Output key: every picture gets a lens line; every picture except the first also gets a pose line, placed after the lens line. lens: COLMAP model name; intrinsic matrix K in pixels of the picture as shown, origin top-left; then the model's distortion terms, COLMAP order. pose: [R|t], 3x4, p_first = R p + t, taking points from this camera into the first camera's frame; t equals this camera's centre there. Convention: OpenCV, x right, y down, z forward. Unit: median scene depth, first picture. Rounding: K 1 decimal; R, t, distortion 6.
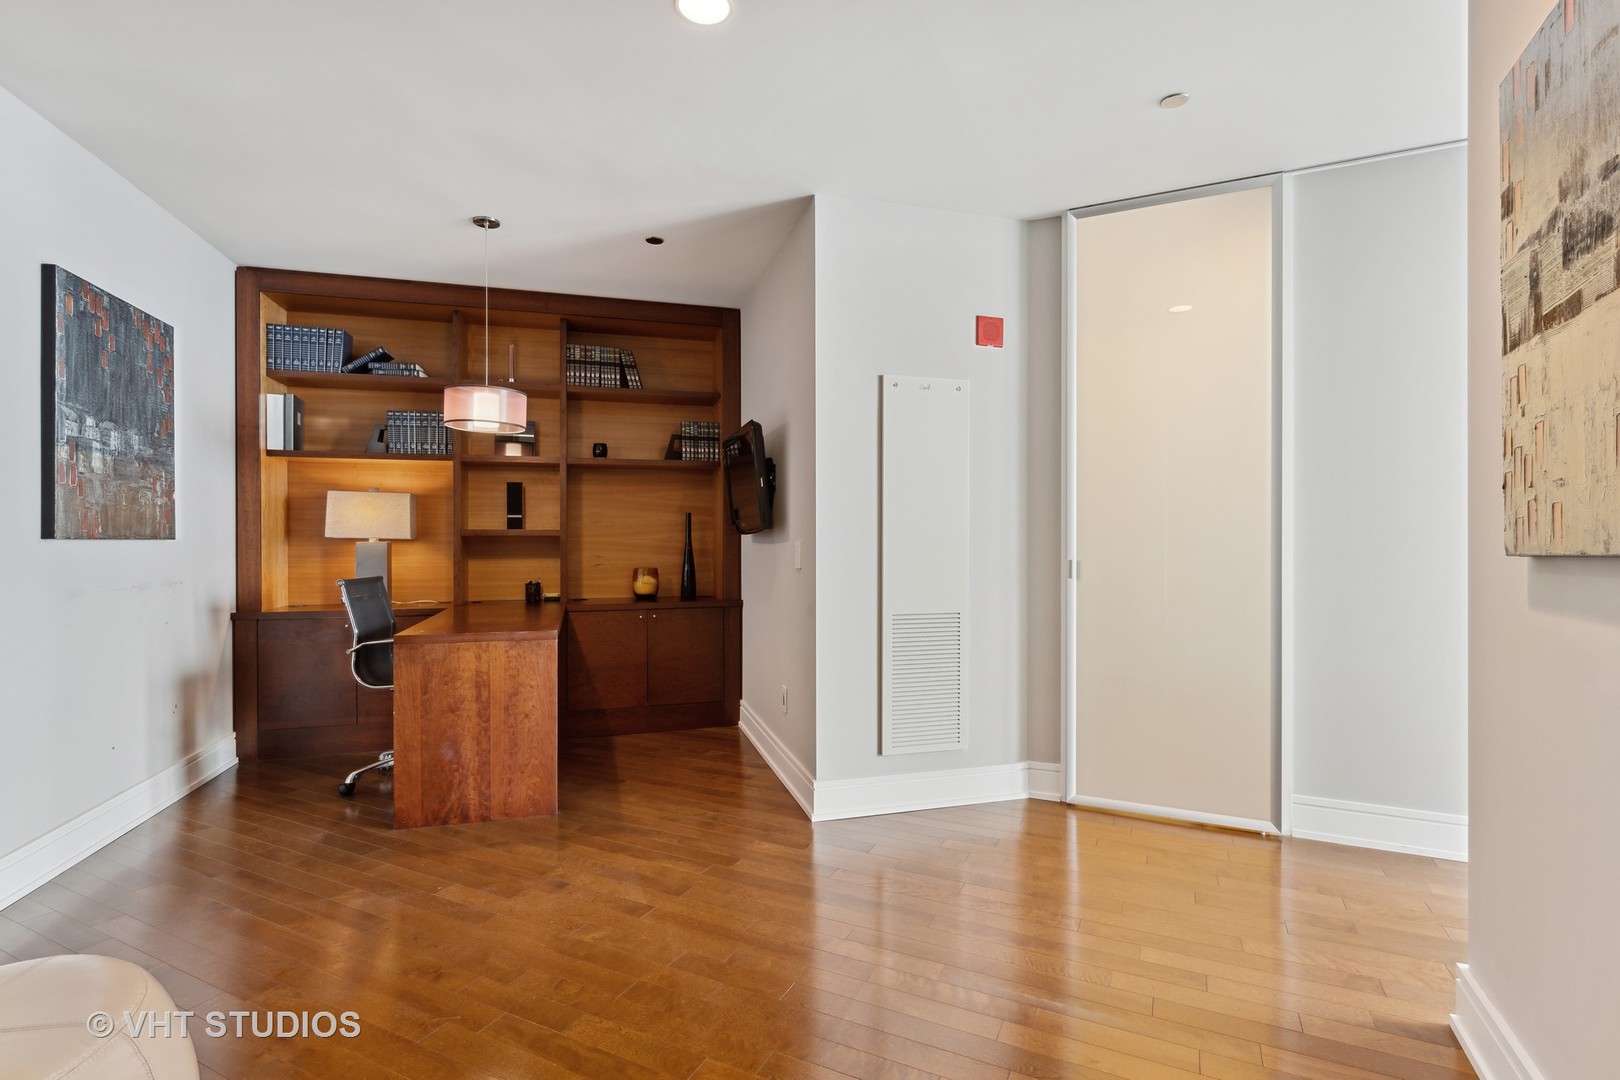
lens RADIAL K [[760.1, 0, 805.3], [0, 760.1, 538.8], [0, 0, 1]] dist [-0.000391, 0.000145]
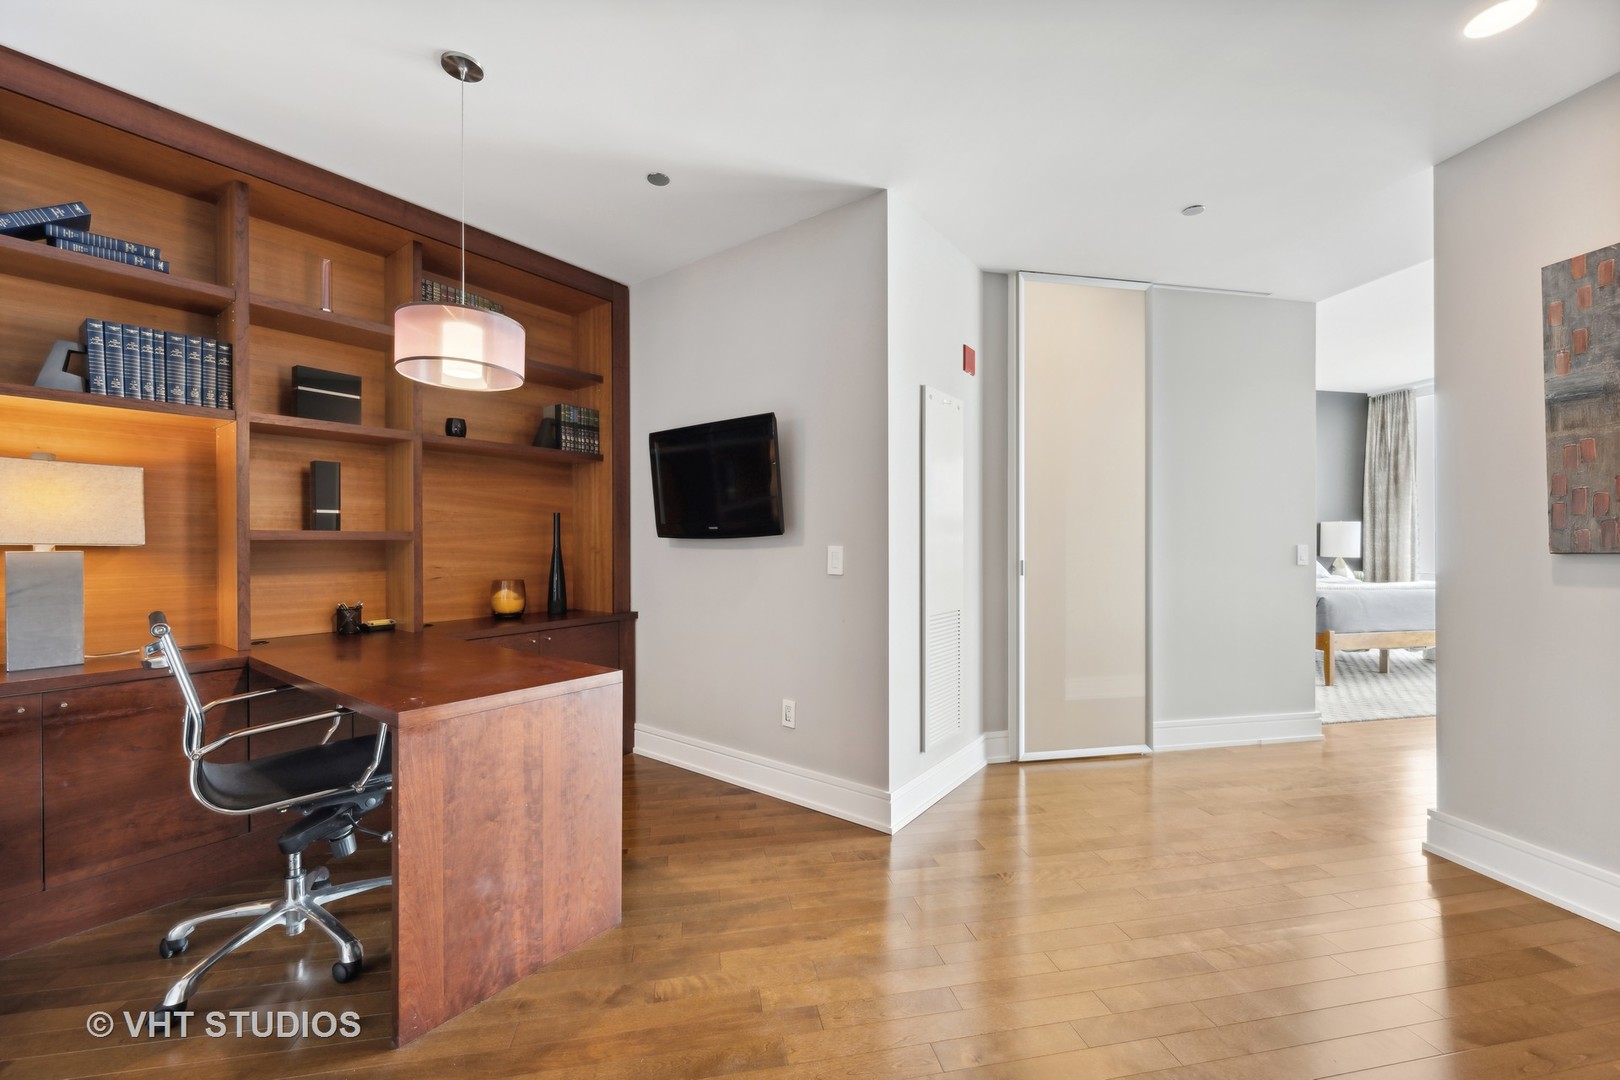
lens RADIAL K [[644.8, 0, 812.9], [0, 644.8, 542.3], [0, 0, 1]] dist [-0.001096, -0.000431]
pose [[0.796923, -0.001910, 0.604078, -0.448375], [0.001756, 0.999998, 0.000846, -0.001960], [-0.604078, 0.000387, 0.796925, 0.320488]]
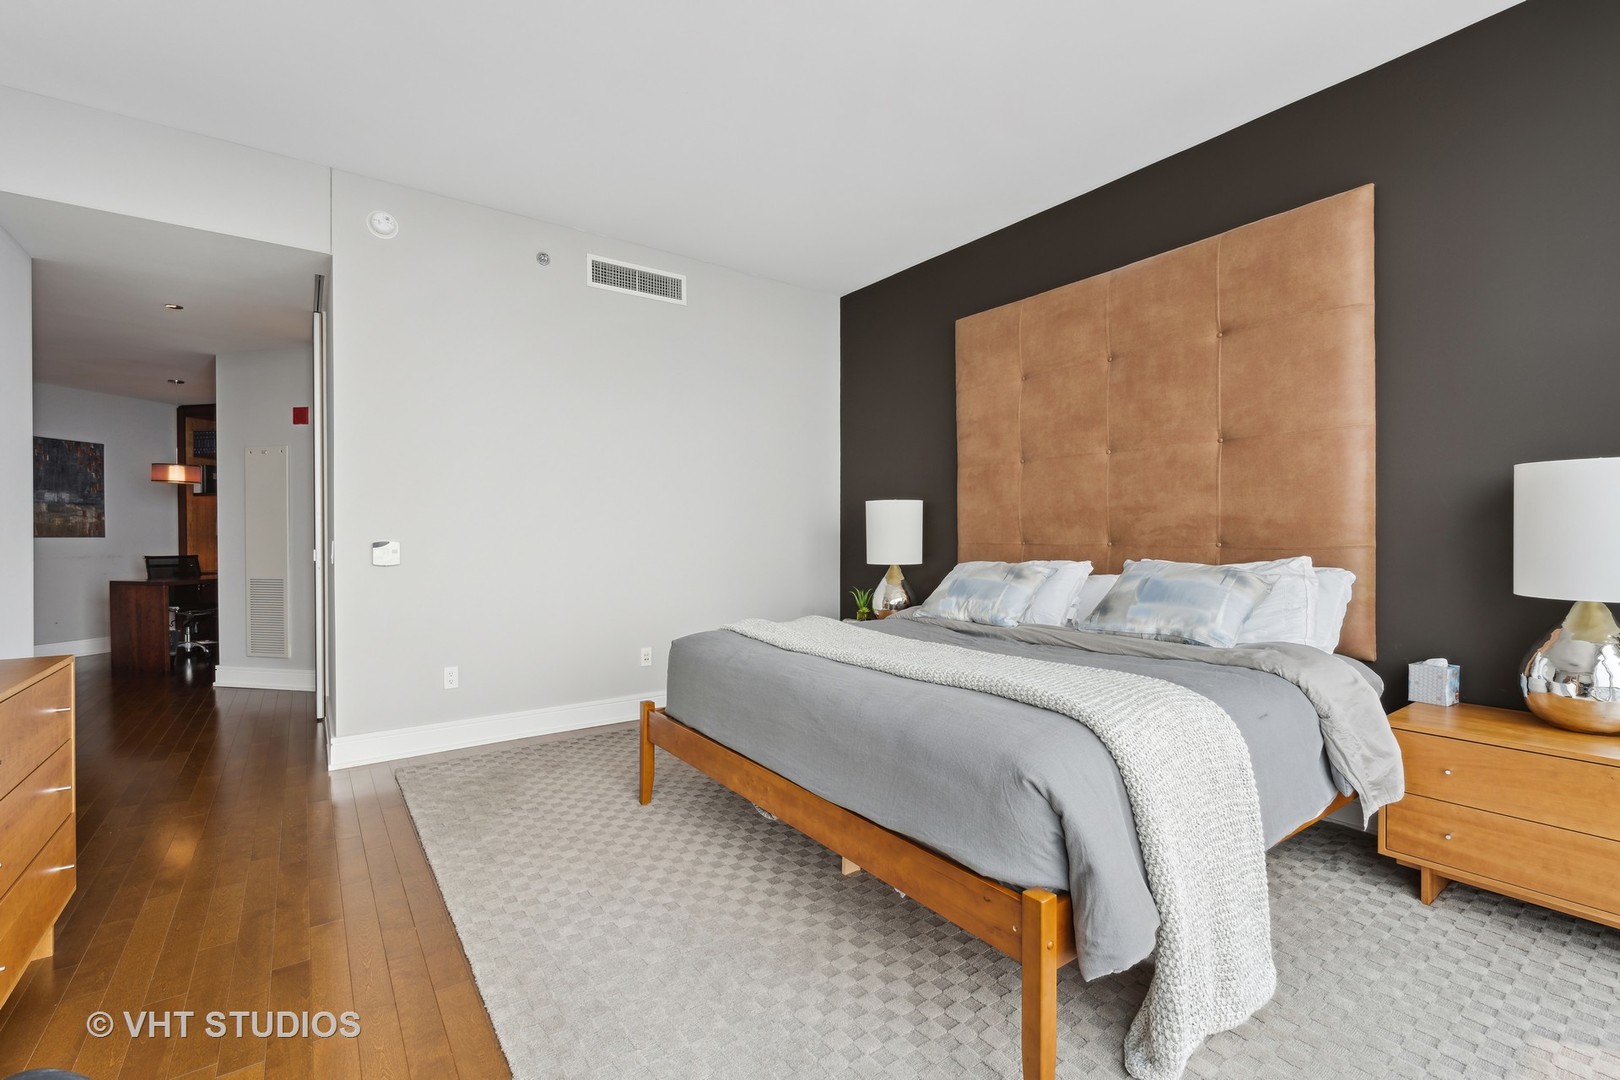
lens RADIAL K [[687.7, 0, 758.0], [0, 687.7, 532.9], [0, 0, 1]] dist [-0.005250, 0.000953]
pose [[0.878767, -0.002985, -0.477242, 1.580792], [0.004138, 0.999991, 0.001365, -0.005333], [0.477234, -0.003174, 0.878771, 0.108178]]
